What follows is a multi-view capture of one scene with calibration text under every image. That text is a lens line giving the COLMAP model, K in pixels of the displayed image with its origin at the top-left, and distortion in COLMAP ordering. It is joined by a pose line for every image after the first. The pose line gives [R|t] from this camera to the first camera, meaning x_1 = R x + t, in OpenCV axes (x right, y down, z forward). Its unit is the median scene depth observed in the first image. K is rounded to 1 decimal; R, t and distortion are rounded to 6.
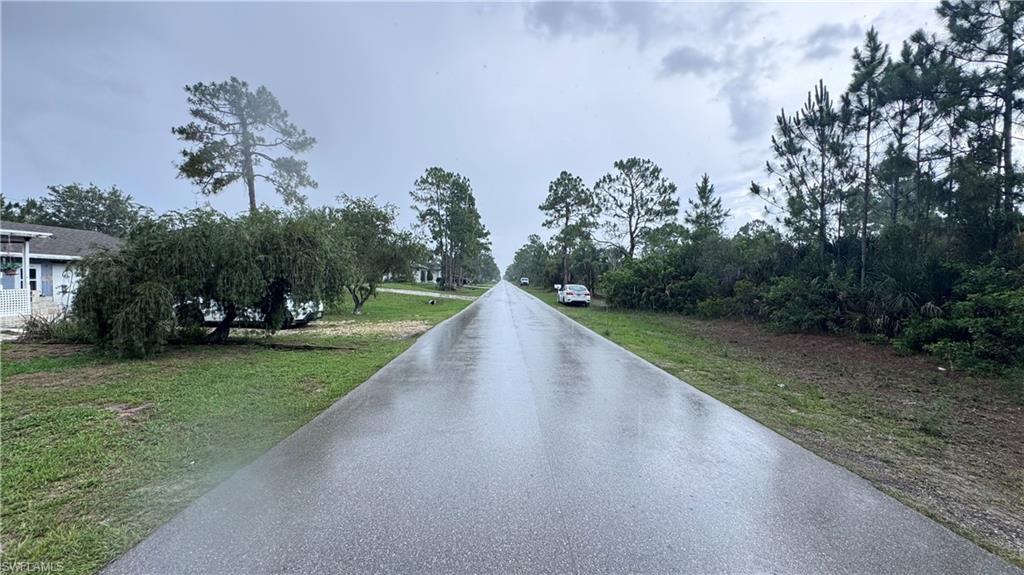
lens RADIAL K [[408.7, 0, 513.3], [0, 408.7, 289.3], [0, 0, 1]] dist [0.001127, 0.000045]
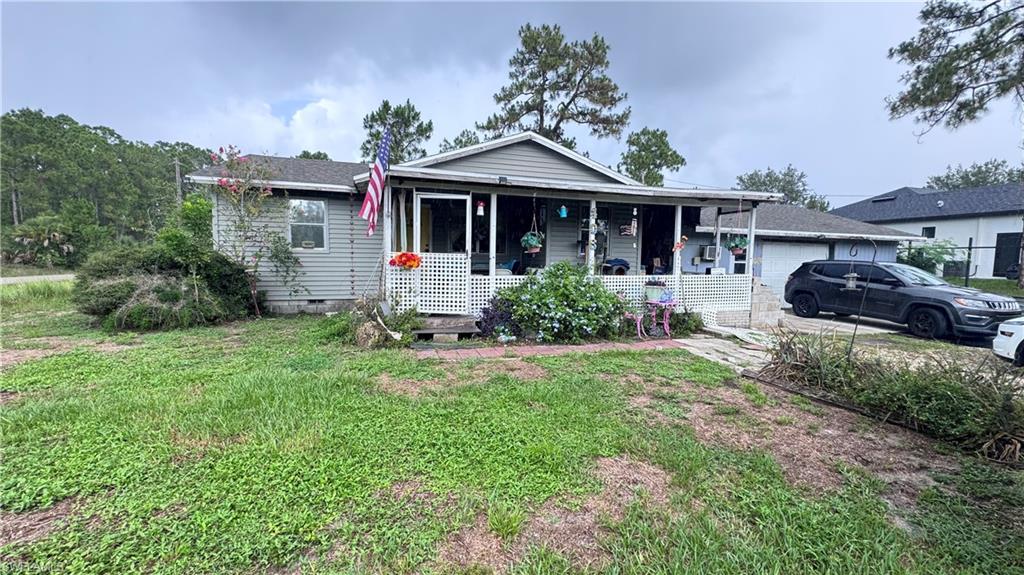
lens RADIAL K [[408.7, 0, 513.3], [0, 408.7, 289.3], [0, 0, 1]] dist [0.001127, 0.000045]
pose [[0.254647, 0.077980, -0.963885, -0.534775], [-0.041168, 0.996714, 0.069760, -0.007227], [0.966157, 0.021917, 0.257020, 0.370295]]
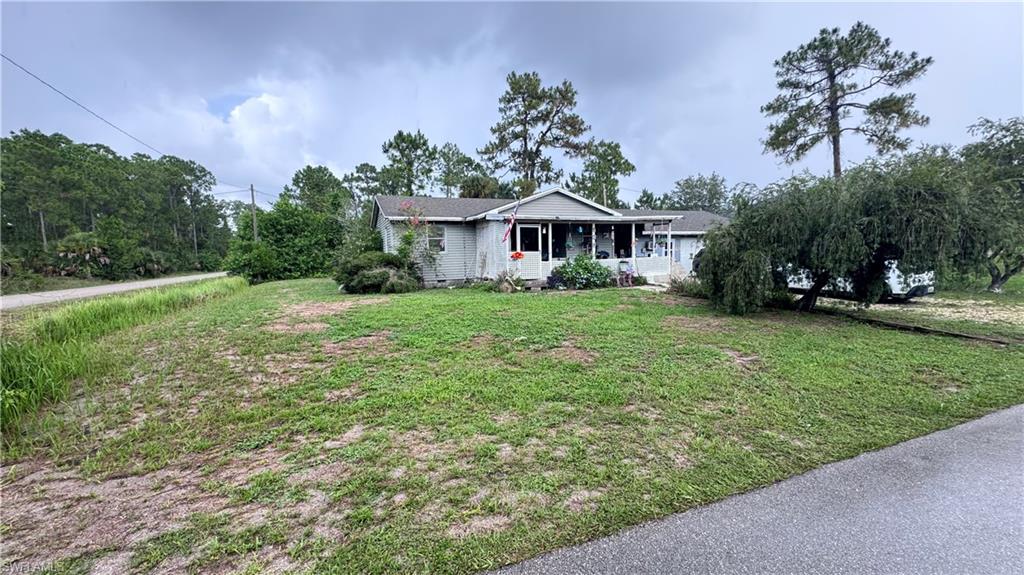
lens RADIAL K [[408.7, 0, 513.3], [0, 408.7, 289.3], [0, 0, 1]] dist [0.001127, 0.000045]
pose [[0.349800, 0.075231, -0.933799, -0.028124], [-0.000680, 0.996791, 0.080051, 0.000165], [0.936824, -0.027367, 0.348729, -0.012471]]
